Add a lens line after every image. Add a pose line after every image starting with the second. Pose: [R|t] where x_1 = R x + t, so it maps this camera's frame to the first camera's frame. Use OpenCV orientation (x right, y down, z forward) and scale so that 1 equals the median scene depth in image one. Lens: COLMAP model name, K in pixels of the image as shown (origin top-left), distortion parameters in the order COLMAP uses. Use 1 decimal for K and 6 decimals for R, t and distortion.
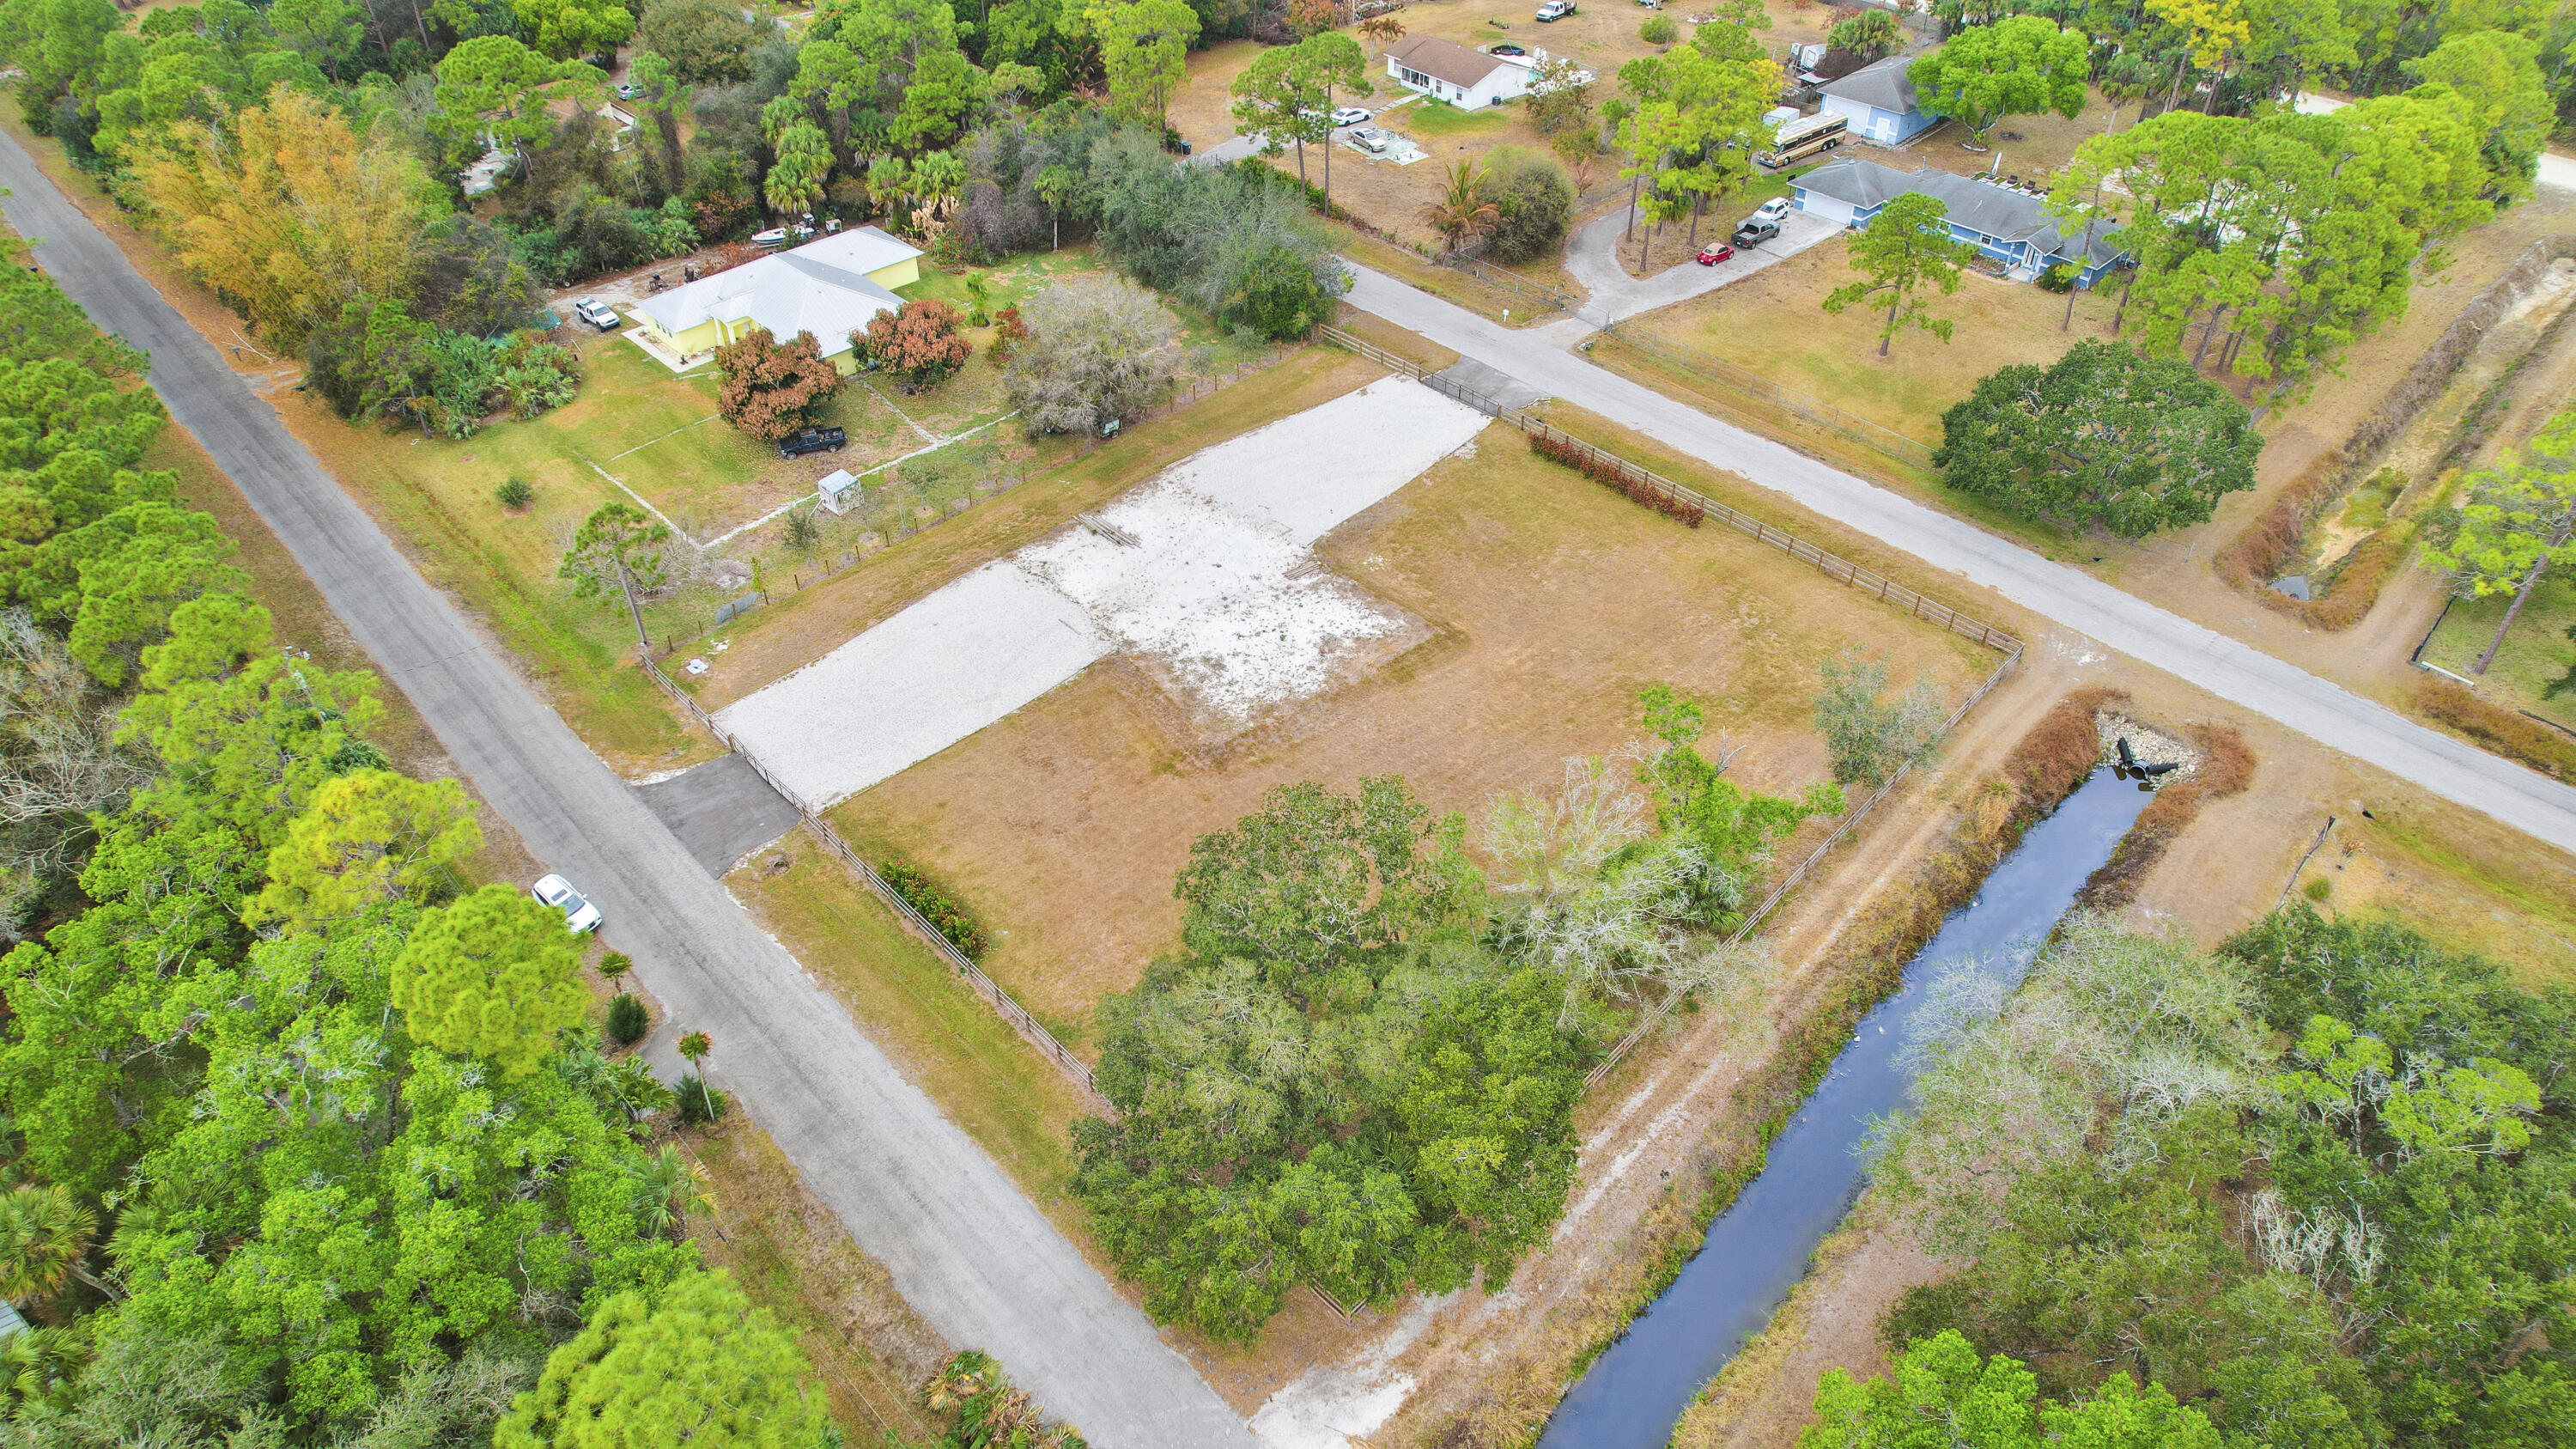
lens RADIAL K [[1642.6, 0, 1287.6], [0, 1642.6, 731.9], [0, 0, 1]] dist [-0.086171, 0.079606]
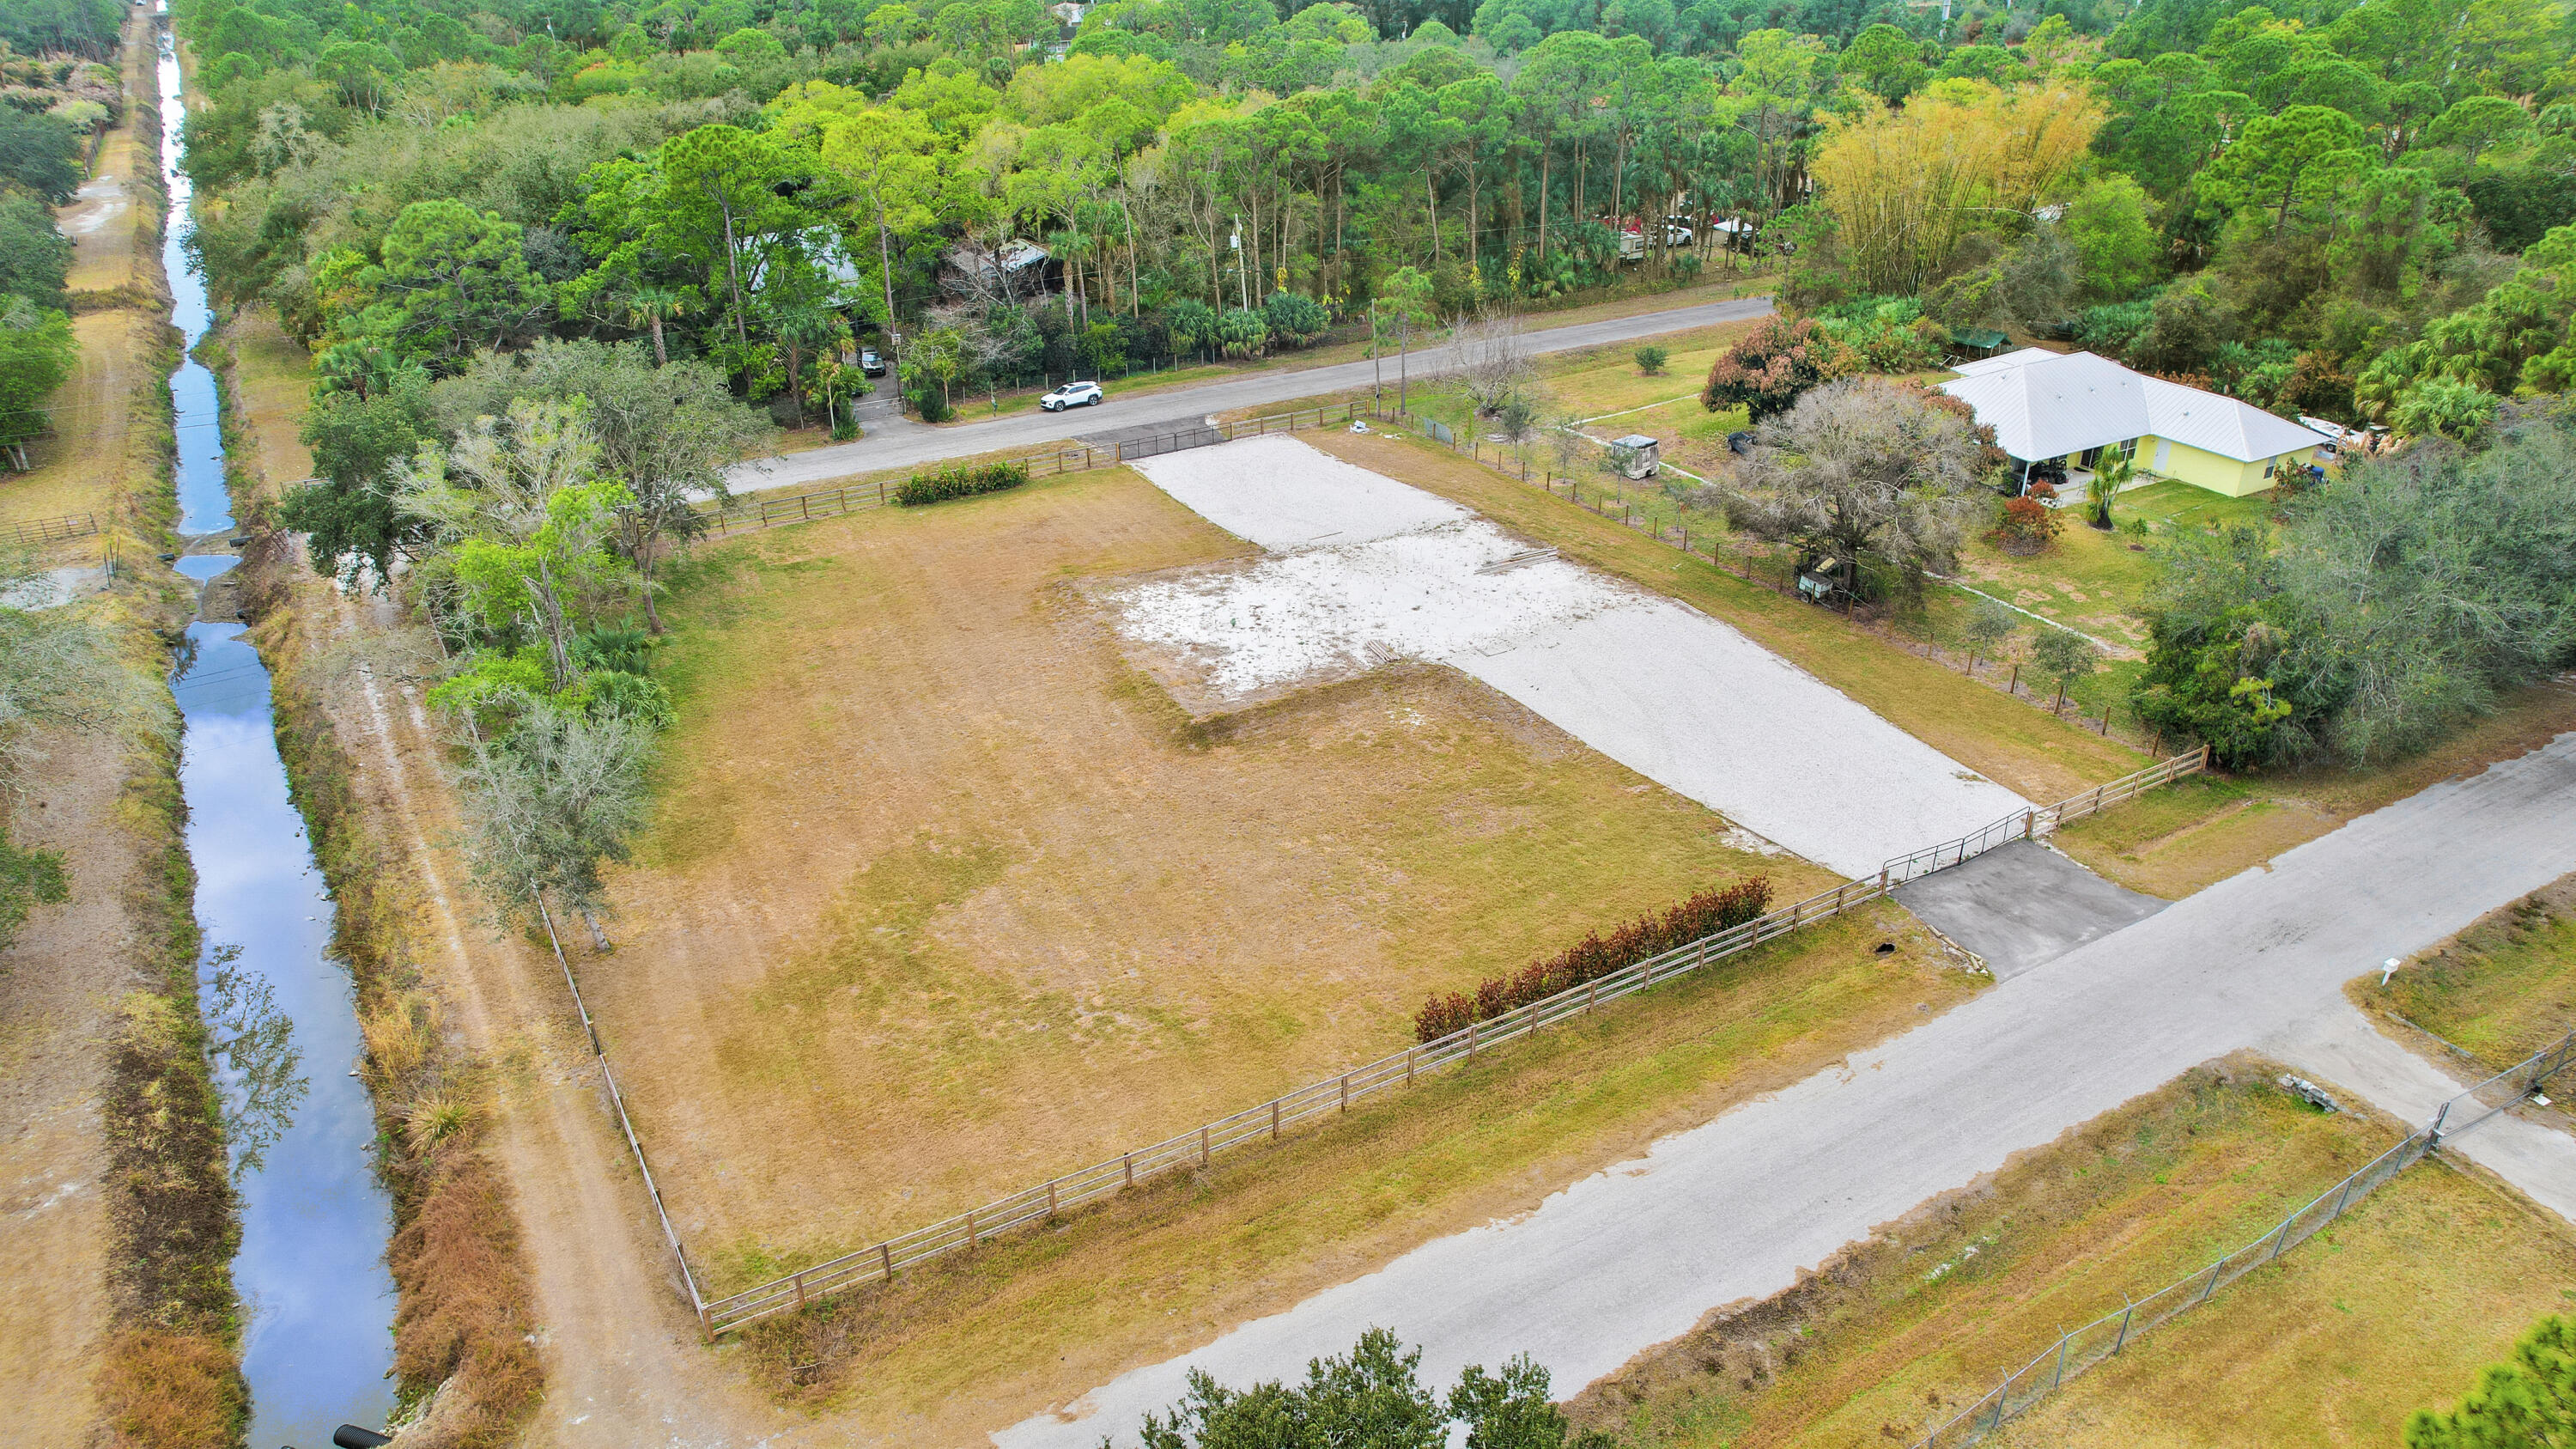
lens RADIAL K [[1644.0, 0, 1285.7], [0, 1644.0, 729.2], [0, 0, 1]] dist [-0.078721, 0.069208]
pose [[-0.243462, 0.452626, -0.857821, 0.652060], [-0.611624, 0.614770, 0.497969, -0.409334], [0.752756, 0.645900, 0.127163, 0.889086]]
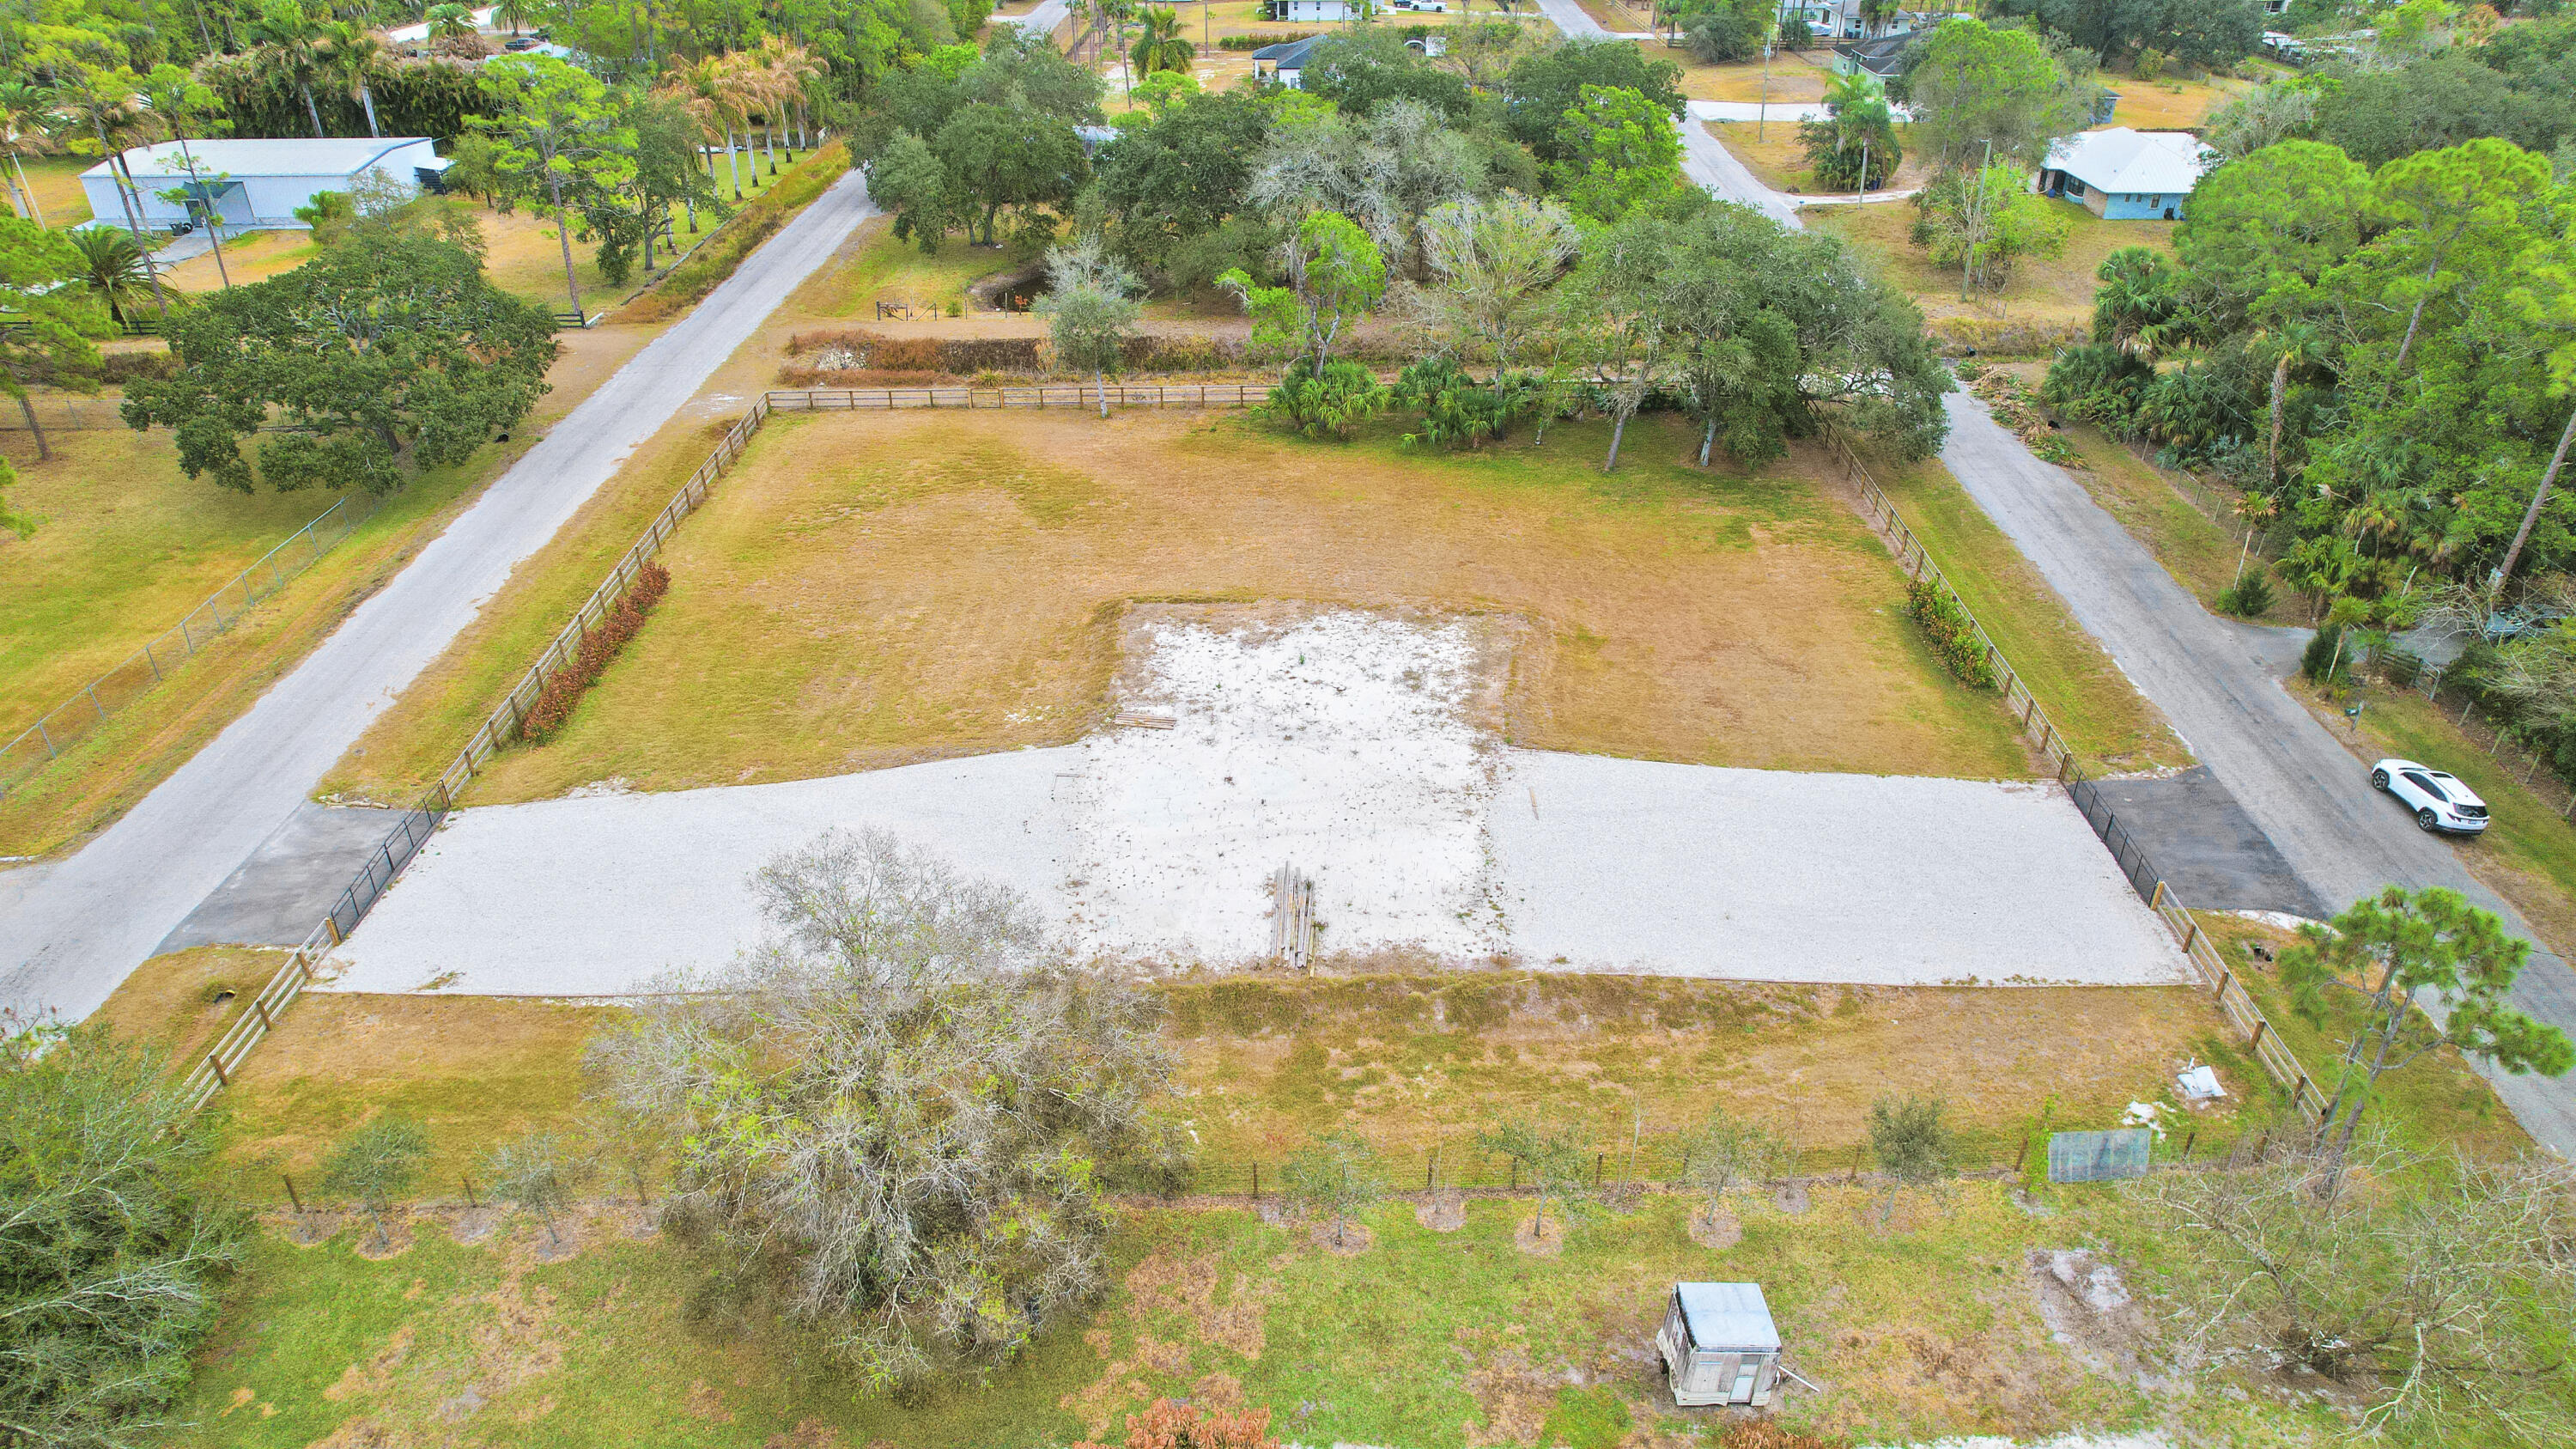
lens RADIAL K [[1642.6, 0, 1287.6], [0, 1642.6, 731.9], [0, 0, 1]] dist [-0.086171, 0.079606]
pose [[-0.713480, -0.355804, 0.603614, -0.392017], [0.452248, 0.424151, 0.784581, -0.542494], [-0.535180, 0.832767, -0.141712, 1.050978]]
